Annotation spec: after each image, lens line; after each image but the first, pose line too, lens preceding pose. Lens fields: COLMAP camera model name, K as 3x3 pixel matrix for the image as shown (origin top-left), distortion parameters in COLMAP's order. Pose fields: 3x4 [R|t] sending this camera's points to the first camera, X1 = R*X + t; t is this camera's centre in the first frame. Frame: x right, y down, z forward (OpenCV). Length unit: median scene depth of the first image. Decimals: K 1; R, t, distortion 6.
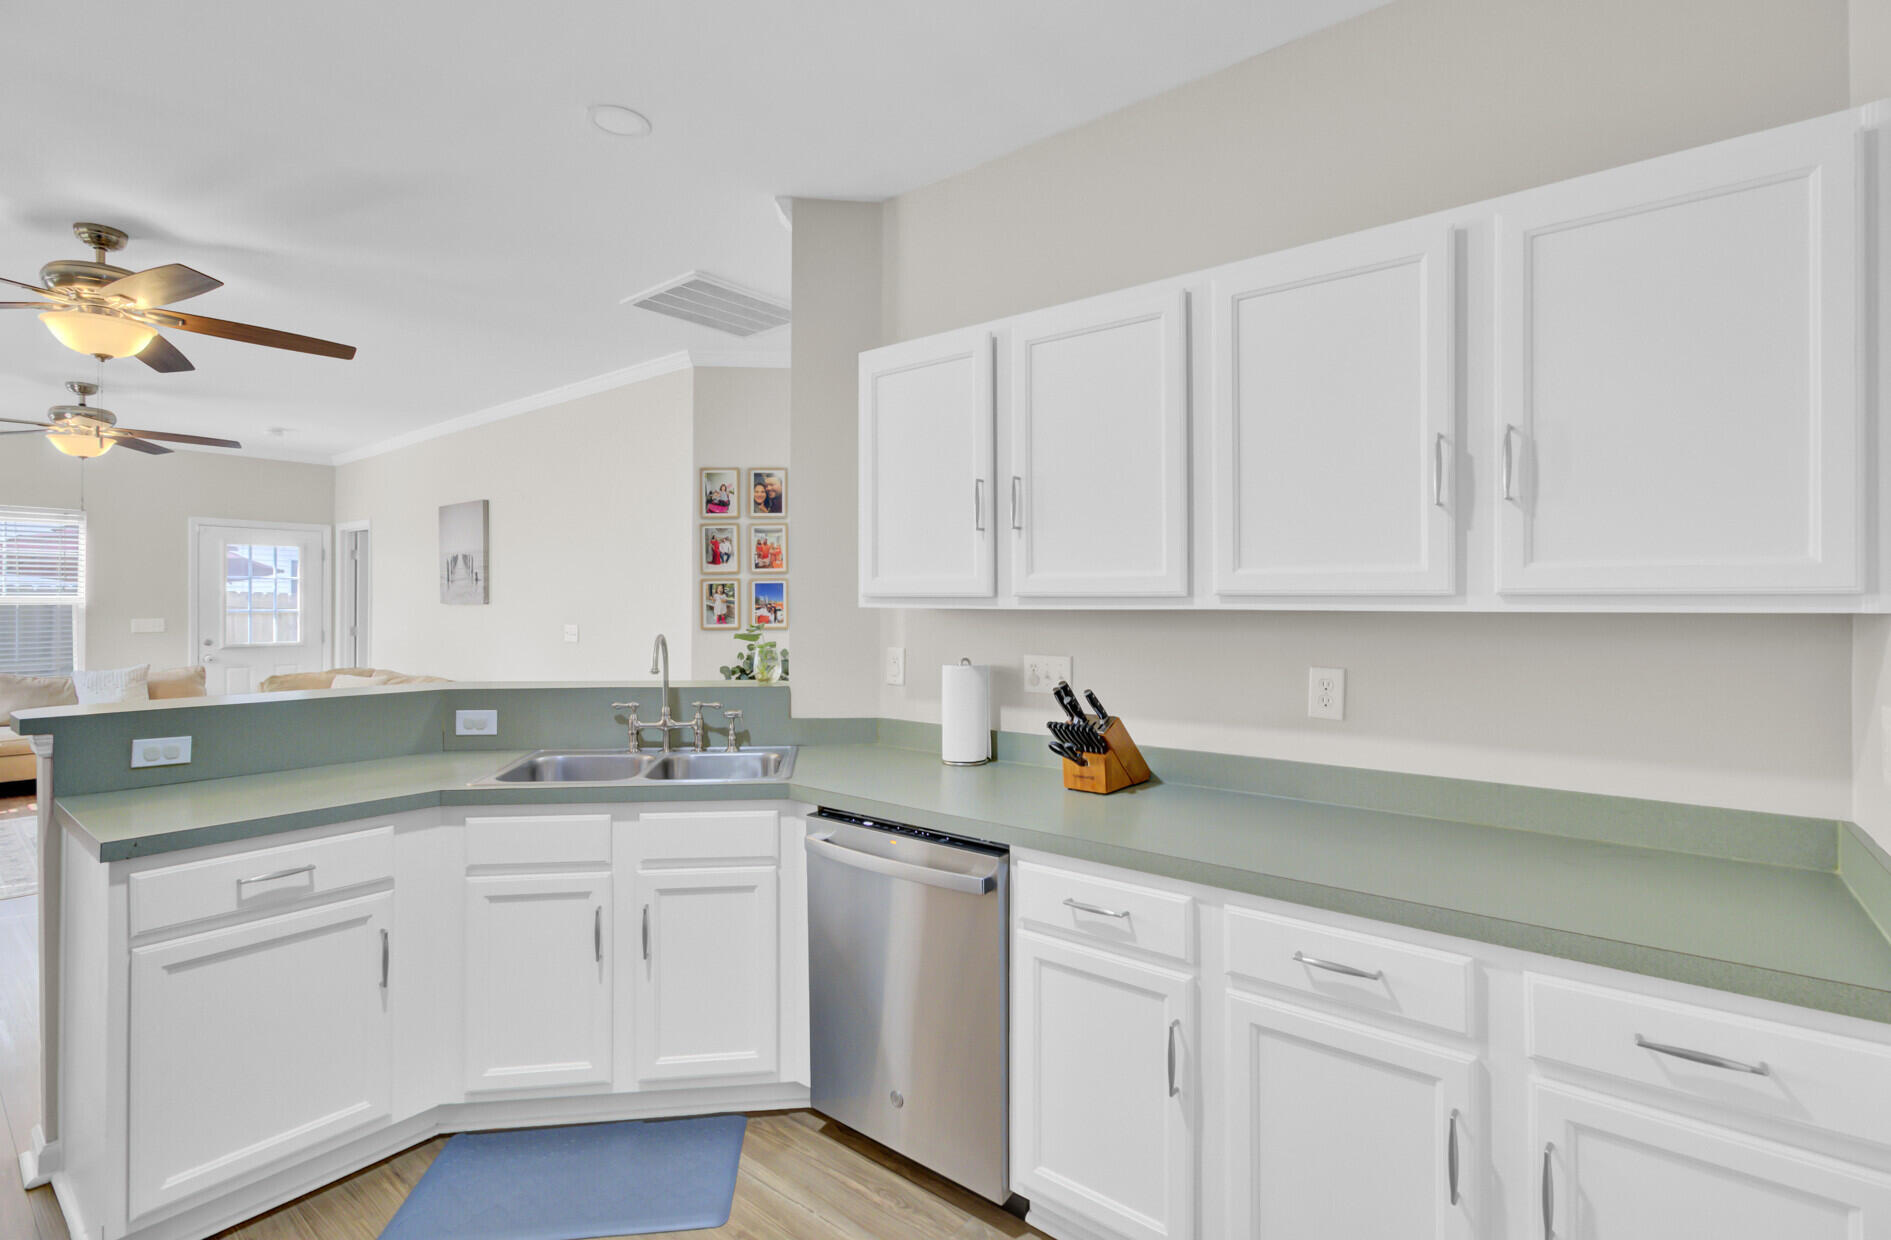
lens RADIAL K [[871.0, 0, 953.1], [0, 871.0, 605.0], [0, 0, 1]] dist [0.001582, 0.000312]
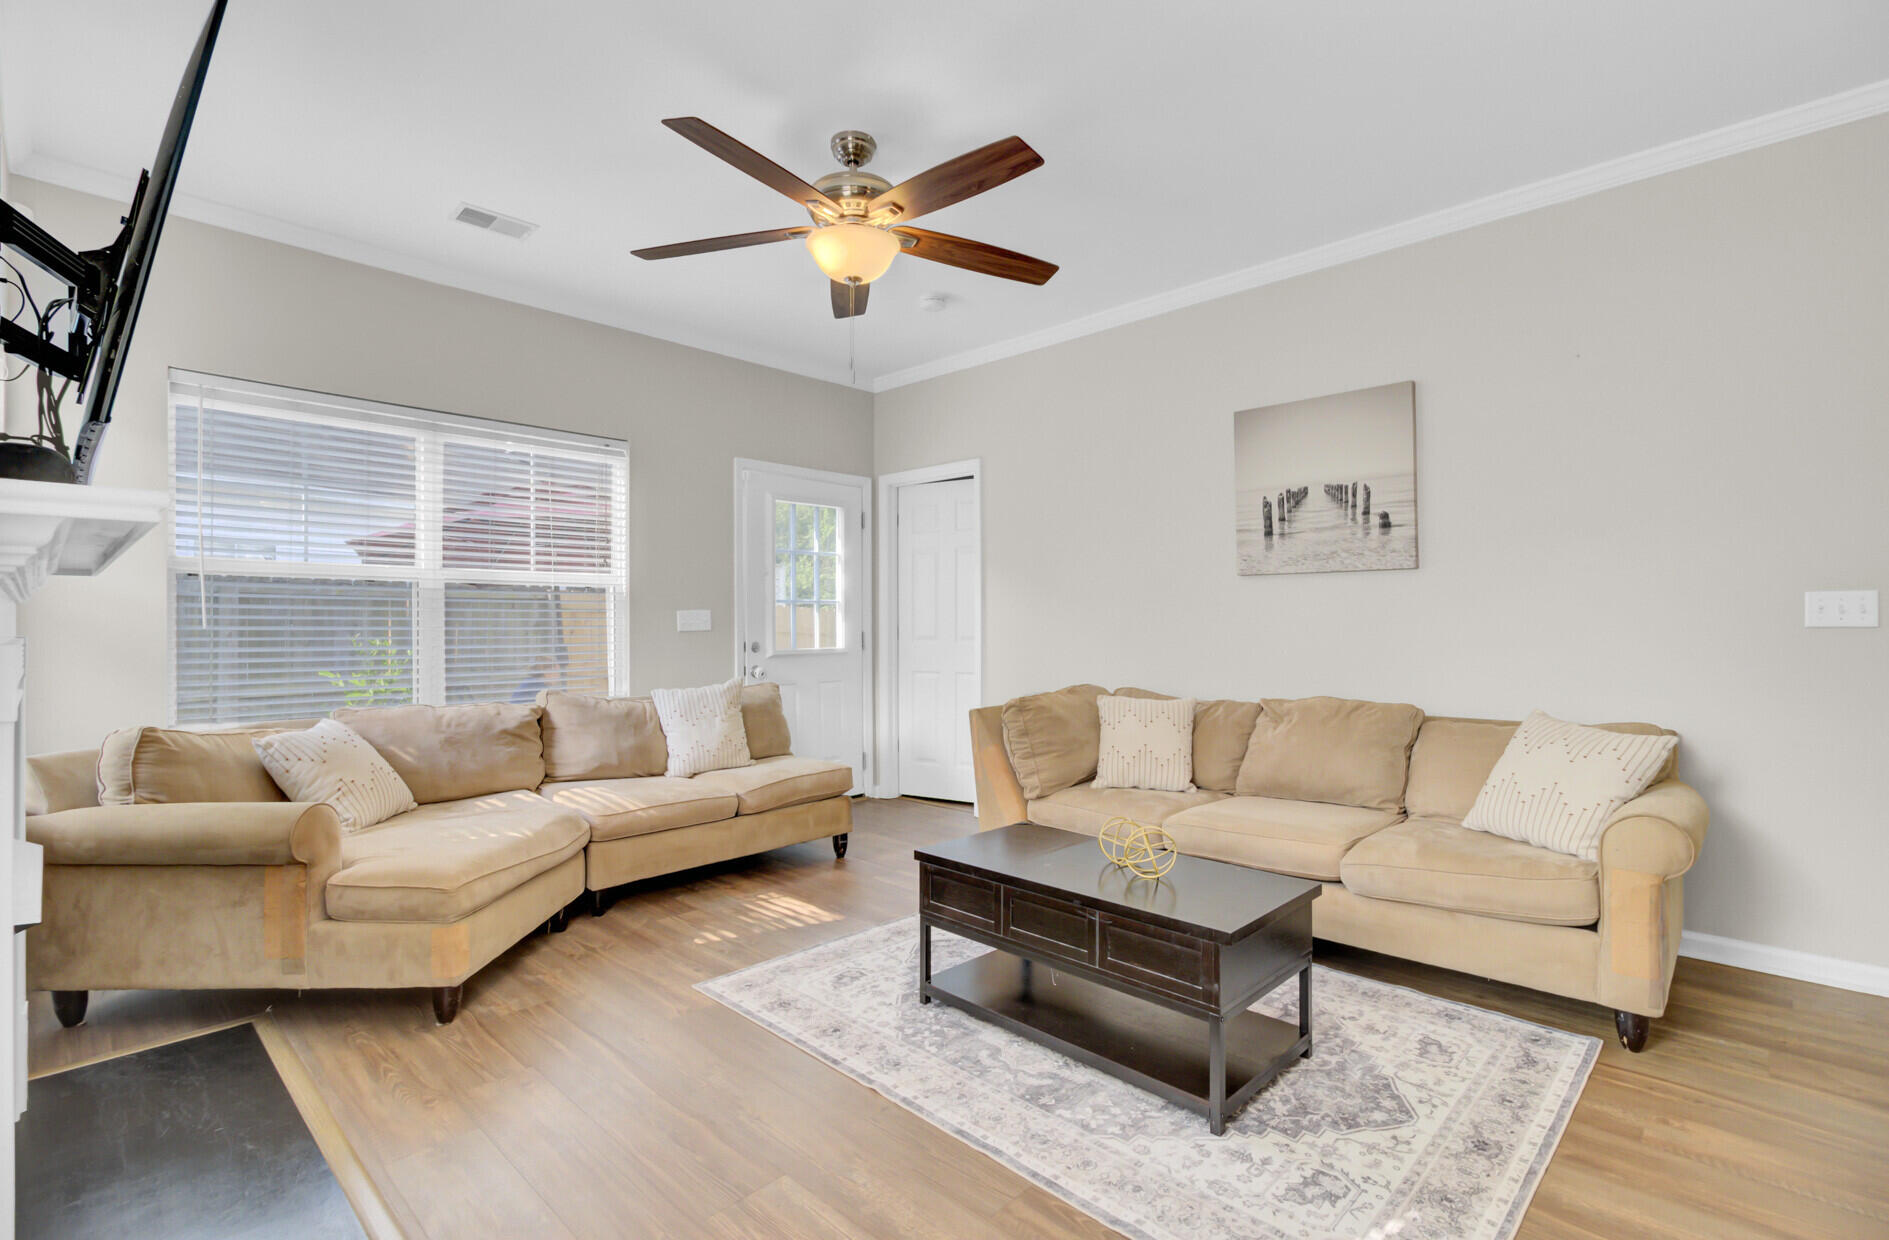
lens RADIAL K [[872.9, 0, 914.4], [0, 872.9, 618.5], [0, 0, 1]] dist [-0.000326, 0.000098]
pose [[0.993820, -0.004775, -0.110902, -0.743202], [0.003825, 0.999954, -0.008781, 0.031069], [0.110939, 0.008303, 0.993793, 0.395203]]
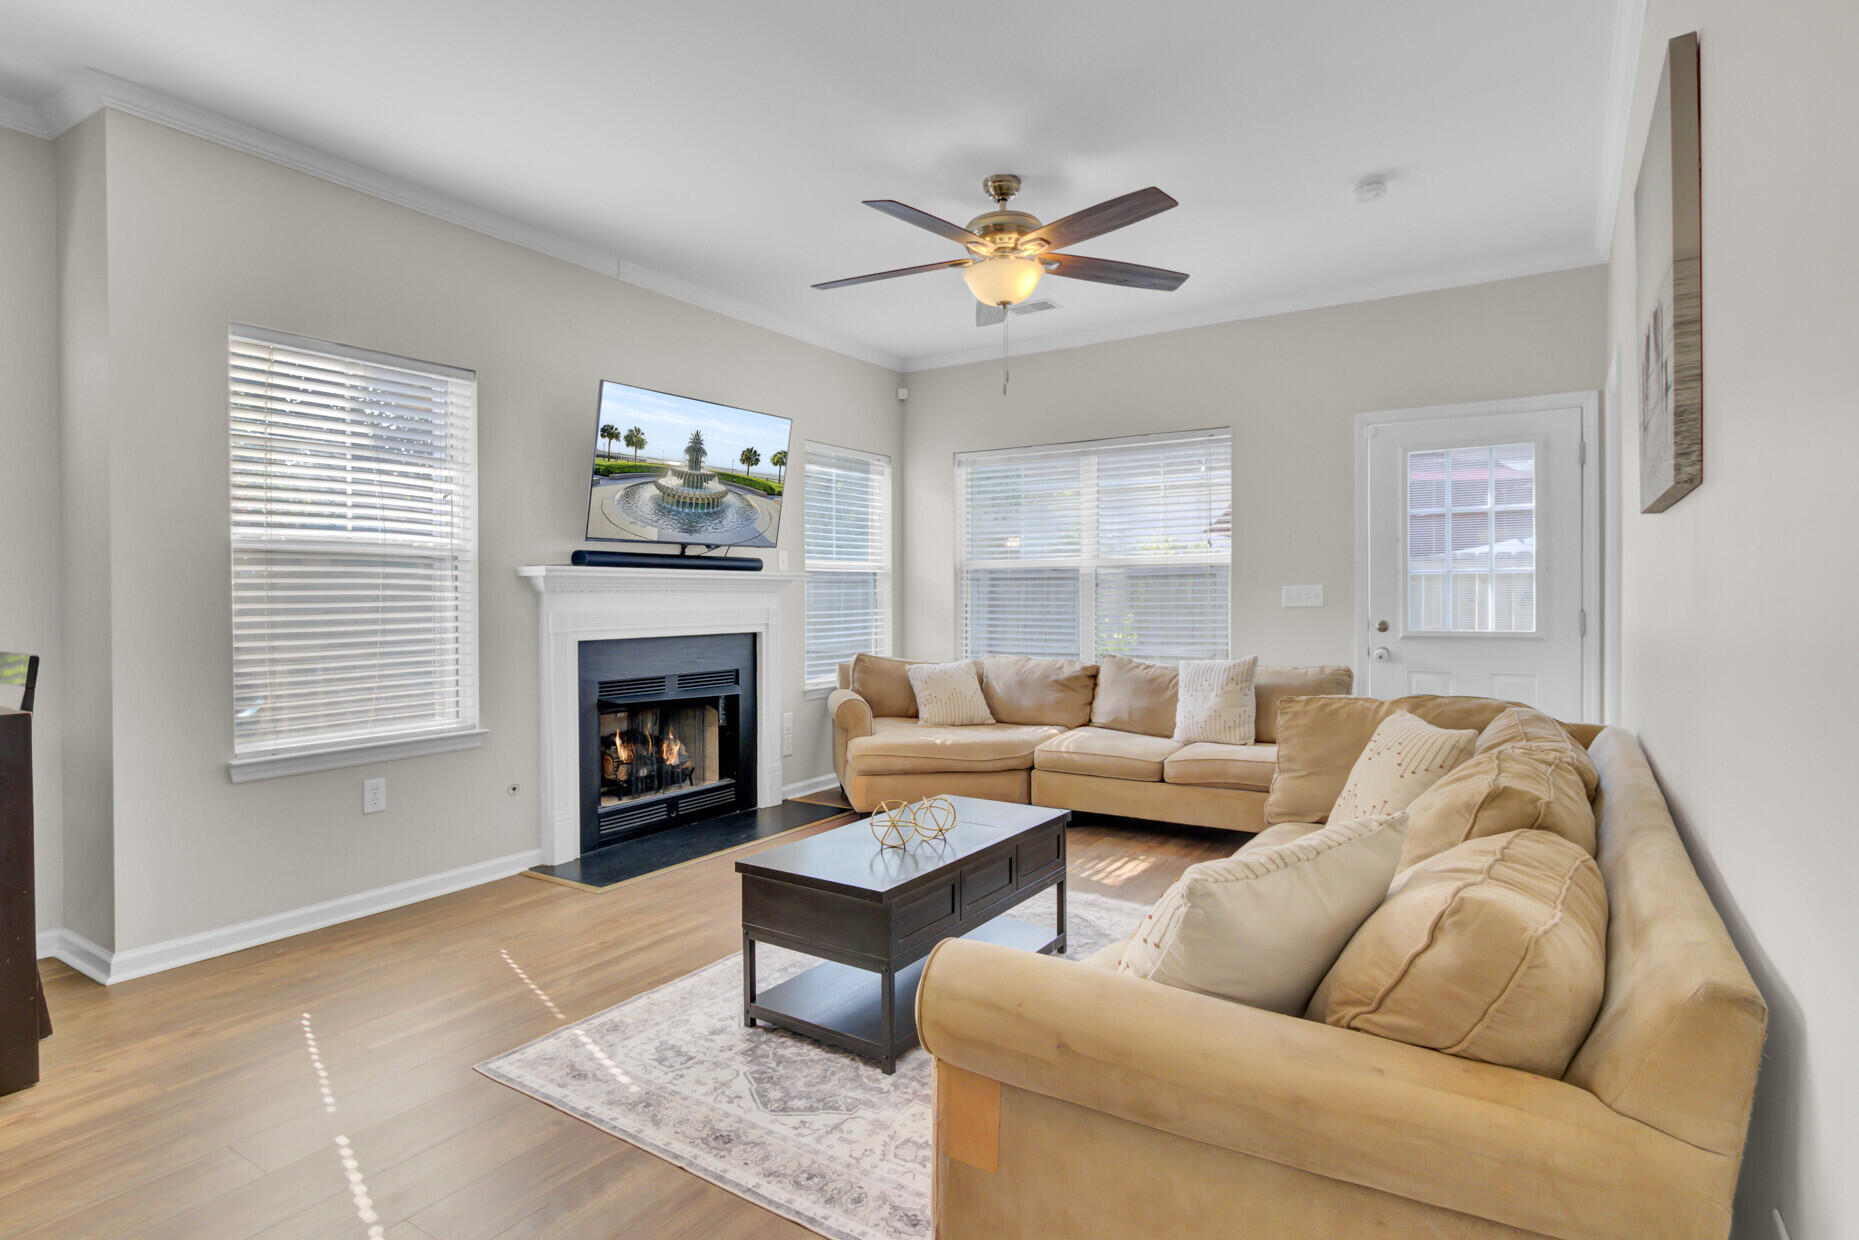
lens RADIAL K [[942.2, 0, 961.8], [0, 942.2, 614.3], [0, 0, 1]] dist [-0.030228, -0.000259]
pose [[0.108096, 0.016933, -0.993996, -0.297416], [0.003578, 0.999842, 0.017422, 0.026130], [0.994134, -0.005440, 0.108019, 0.736676]]
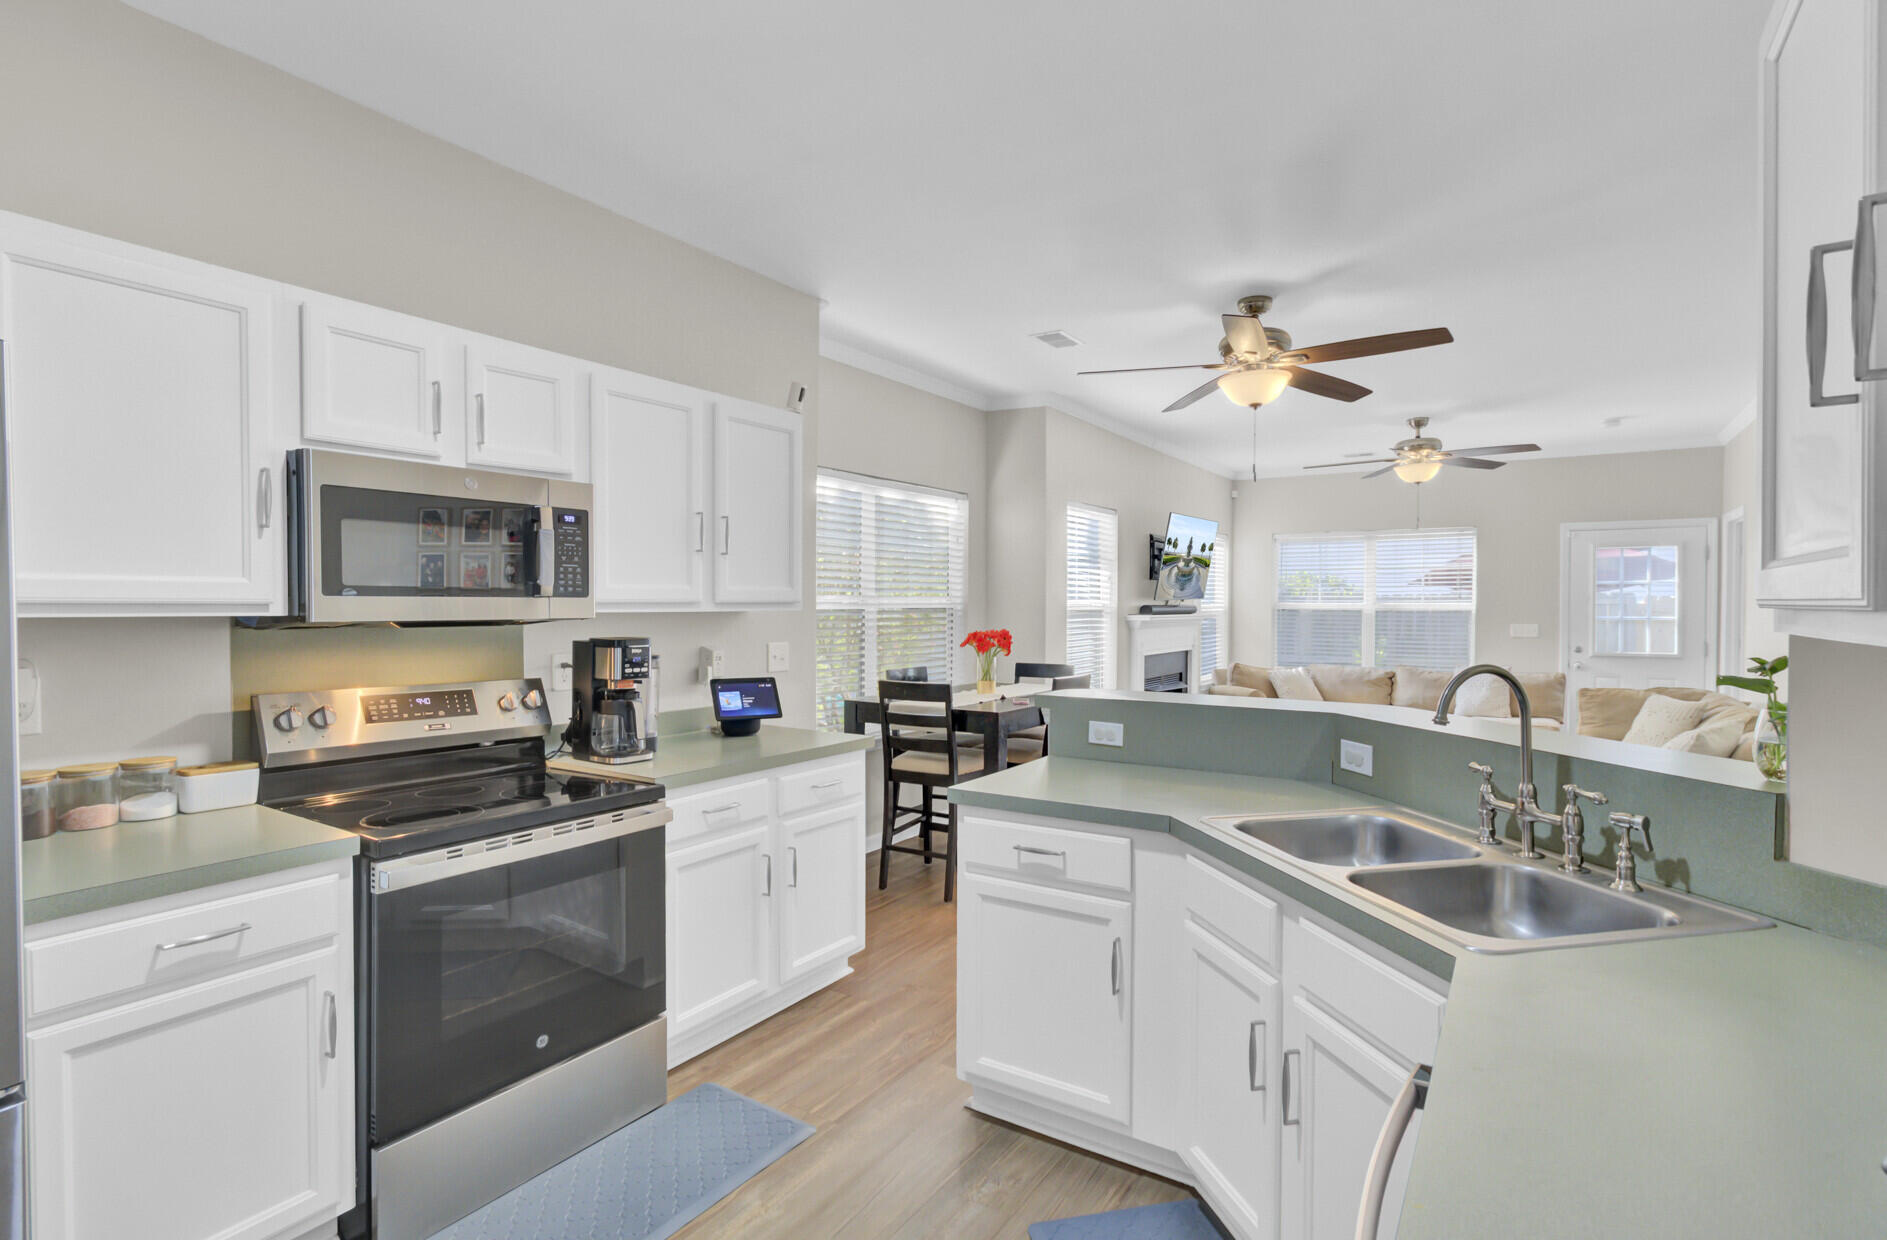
lens RADIAL K [[908.8, 0, 943.5], [0, 908.8, 620.0], [0, 0, 1]] dist [-0.001107, 0.000069]
pose [[0.083345, 0.015356, -0.996402, 0.118684], [-0.004038, 0.999878, 0.015072, -0.003320], [0.996513, 0.002767, 0.083397, 0.227586]]
